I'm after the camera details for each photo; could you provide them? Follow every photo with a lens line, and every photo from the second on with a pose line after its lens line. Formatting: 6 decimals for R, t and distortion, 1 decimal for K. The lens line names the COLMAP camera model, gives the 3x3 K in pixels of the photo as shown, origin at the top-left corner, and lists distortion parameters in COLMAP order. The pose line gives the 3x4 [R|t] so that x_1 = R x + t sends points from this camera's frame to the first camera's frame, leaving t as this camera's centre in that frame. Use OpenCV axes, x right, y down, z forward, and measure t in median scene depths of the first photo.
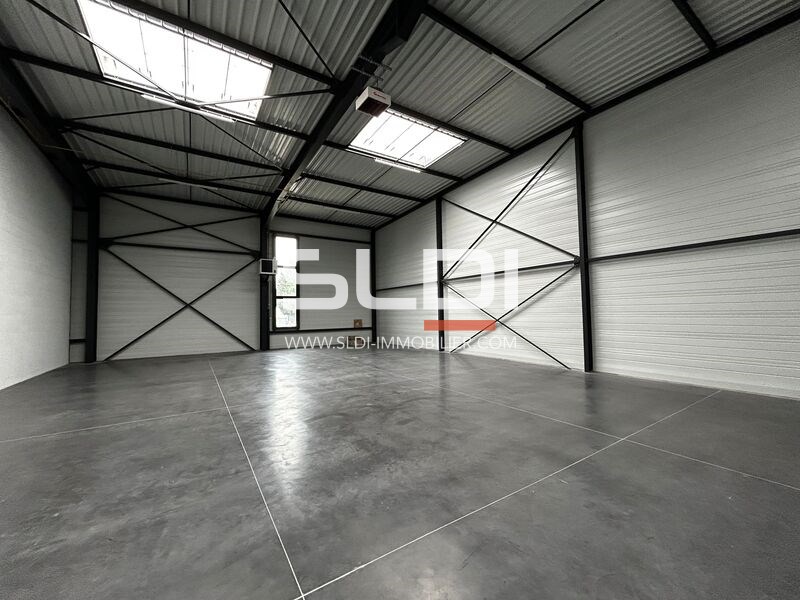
lens RADIAL K [[321.4, 0, 398.3], [0, 321.4, 299.9], [0, 0, 1]] dist [-0.002694, 0.001232]
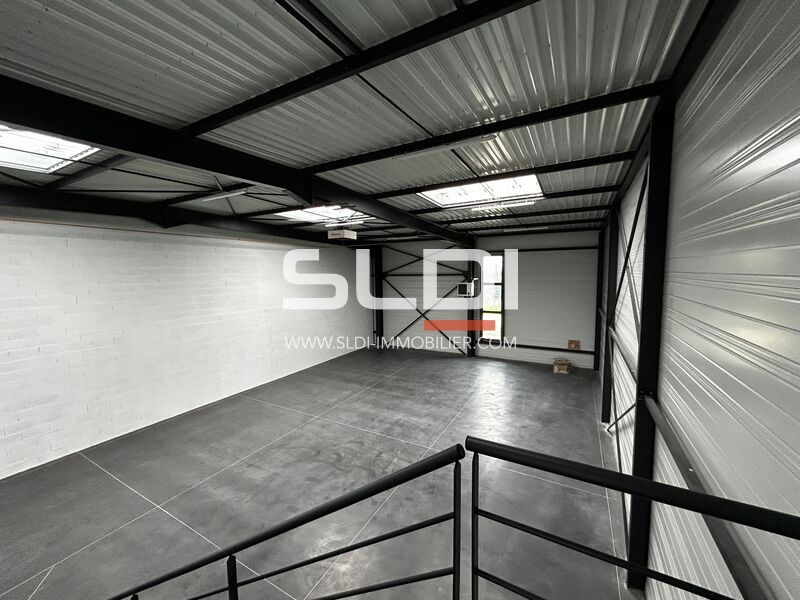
lens RADIAL K [[321.4, 0, 398.7], [0, 321.4, 298.3], [0, 0, 1]] dist [-0.002694, 0.001232]
pose [[0.473553, 0.083065, -0.876840, 0.607783], [0.040416, 0.992445, 0.115844, -0.259855], [0.879838, -0.090297, 0.466618, 0.298320]]
